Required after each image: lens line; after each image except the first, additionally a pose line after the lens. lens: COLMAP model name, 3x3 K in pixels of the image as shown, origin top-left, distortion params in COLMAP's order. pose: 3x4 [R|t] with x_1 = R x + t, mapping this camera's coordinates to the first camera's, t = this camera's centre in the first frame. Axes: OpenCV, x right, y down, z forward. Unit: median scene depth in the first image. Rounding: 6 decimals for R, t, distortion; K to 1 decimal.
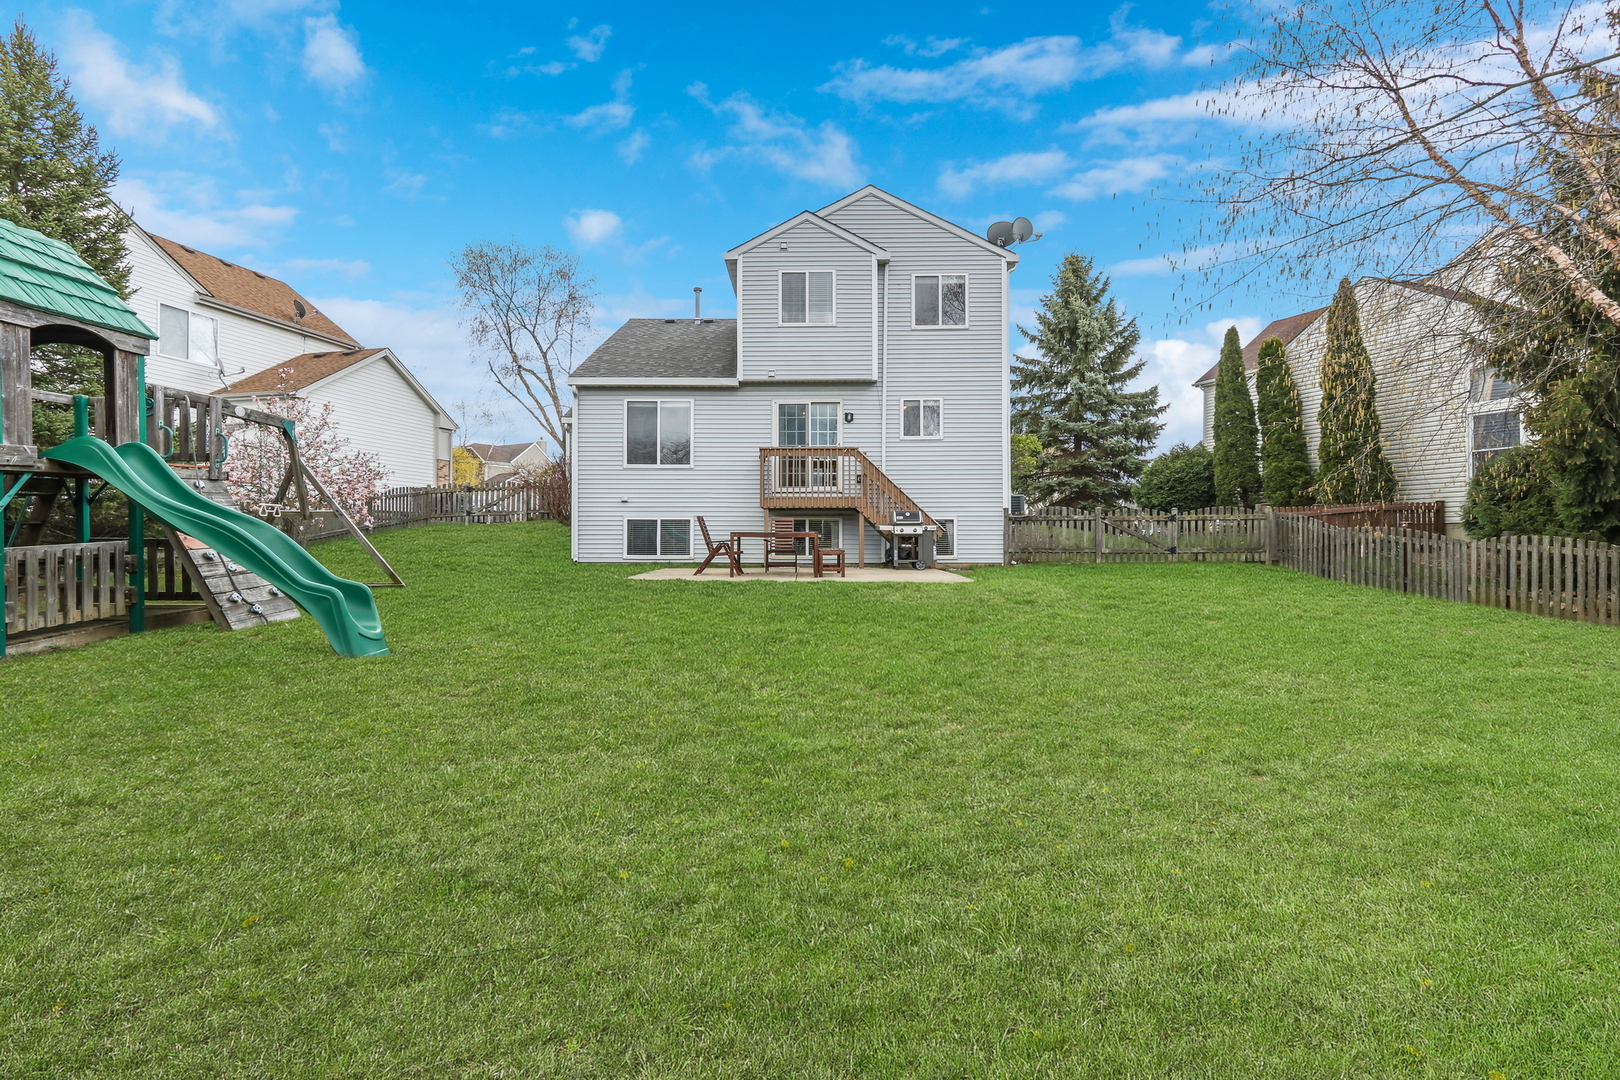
lens RADIAL K [[803.3, 0, 810.0], [0, 803.3, 540.0], [0, 0, 1]] dist [-0.000630, 0.000128]
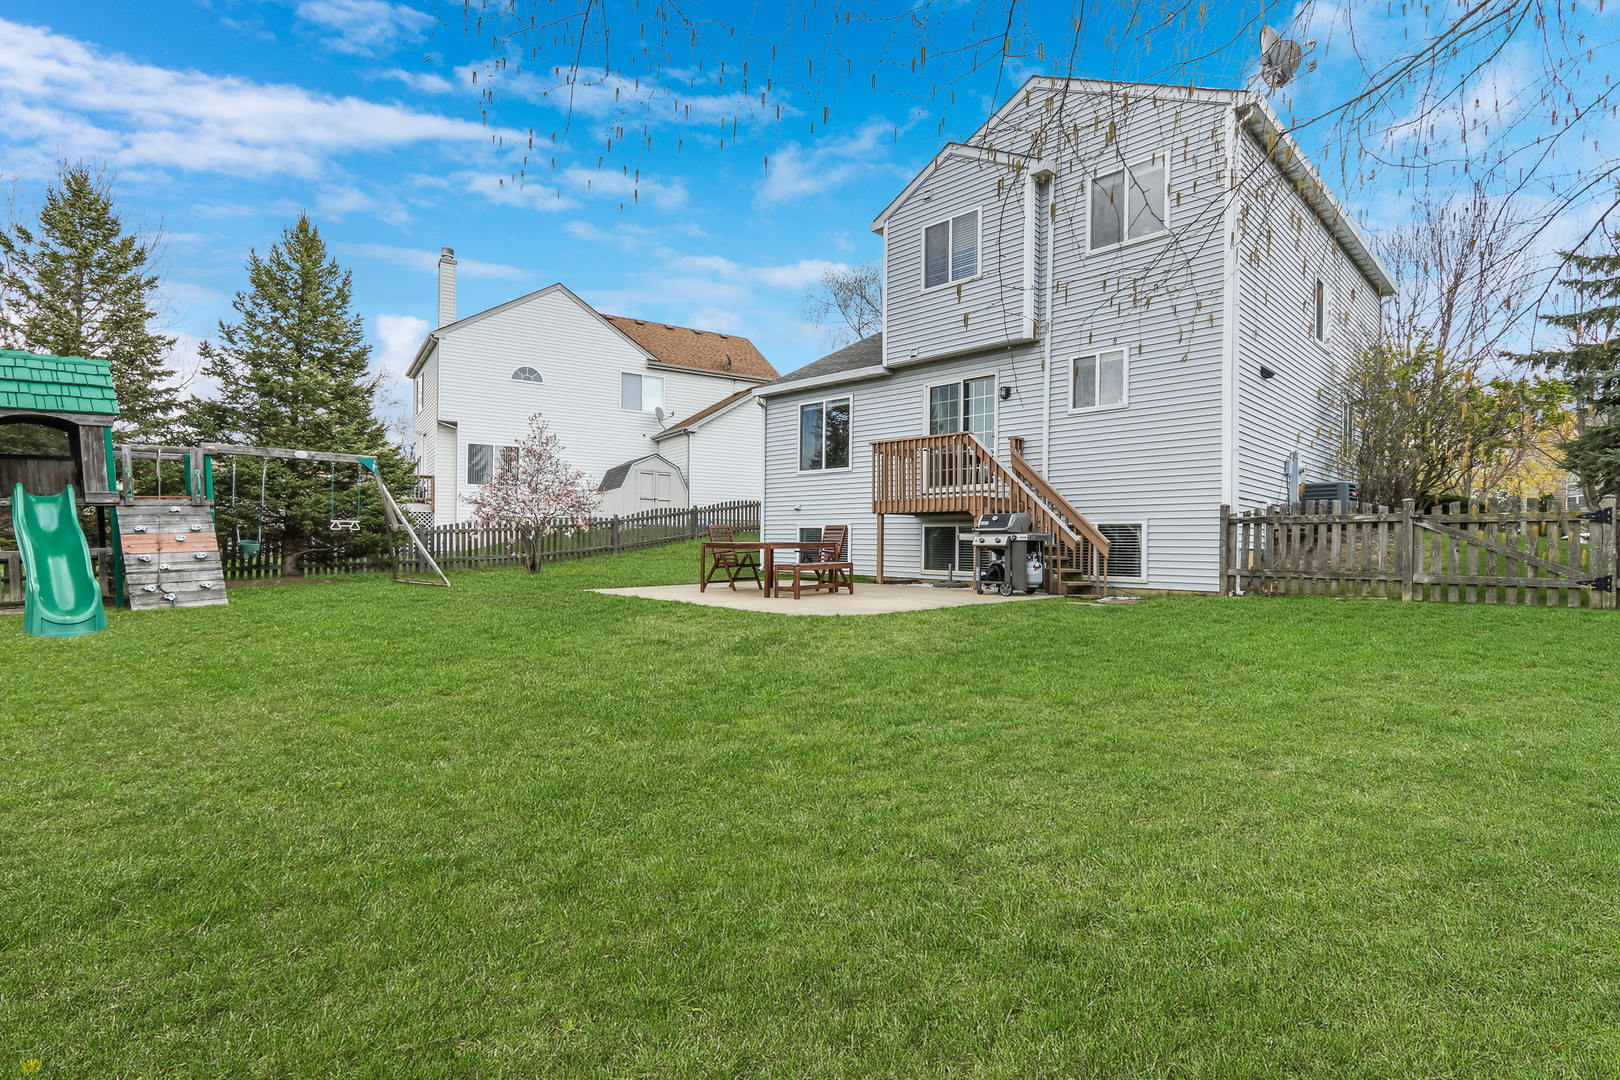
lens RADIAL K [[784.6, 0, 810.0], [0, 784.6, 540.0], [0, 0, 1]] dist [-0.000027, -0.000110]
pose [[0.711914, 0.002633, -0.702262, 0.442447], [-0.007246, 0.999967, -0.003597, -0.007866], [0.702230, 0.007649, 0.711909, 0.337681]]
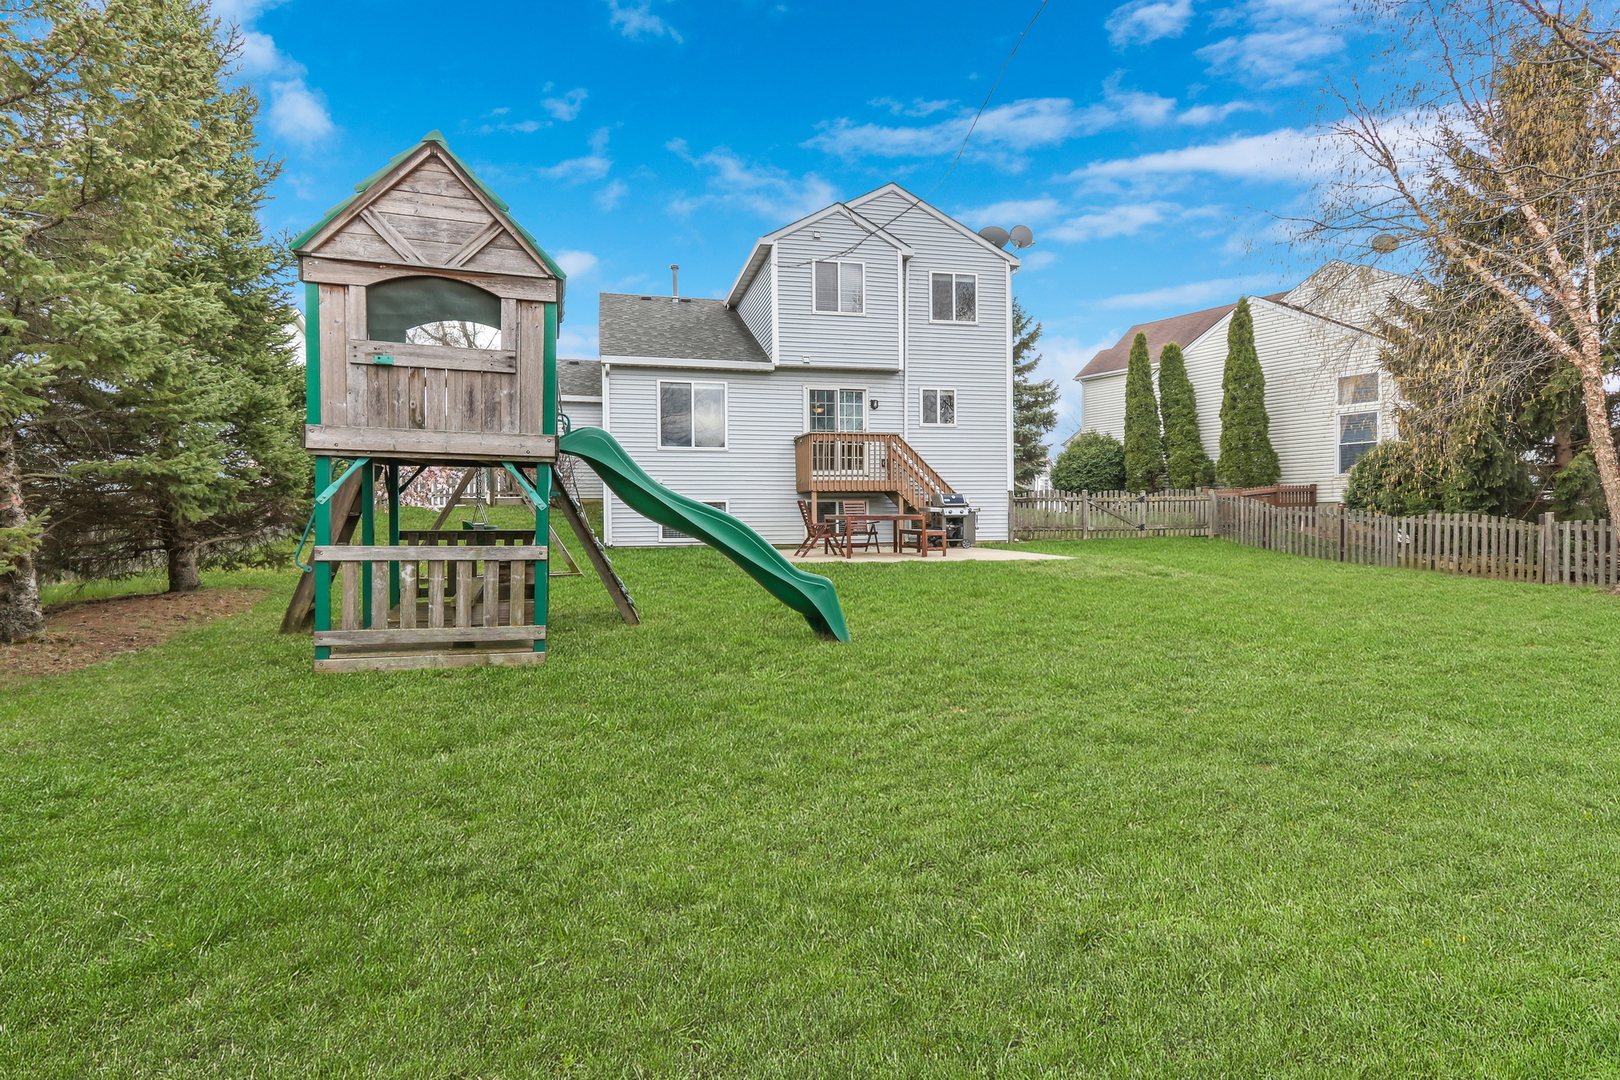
lens RADIAL K [[803.3, 0, 810.0], [0, 803.3, 540.0], [0, 0, 1]] dist [-0.000630, 0.000128]
pose [[0.969057, -0.015246, 0.246364, -0.294830], [0.008641, 0.999574, 0.027870, -0.005287], [-0.246684, -0.024878, 0.968777, -0.001674]]
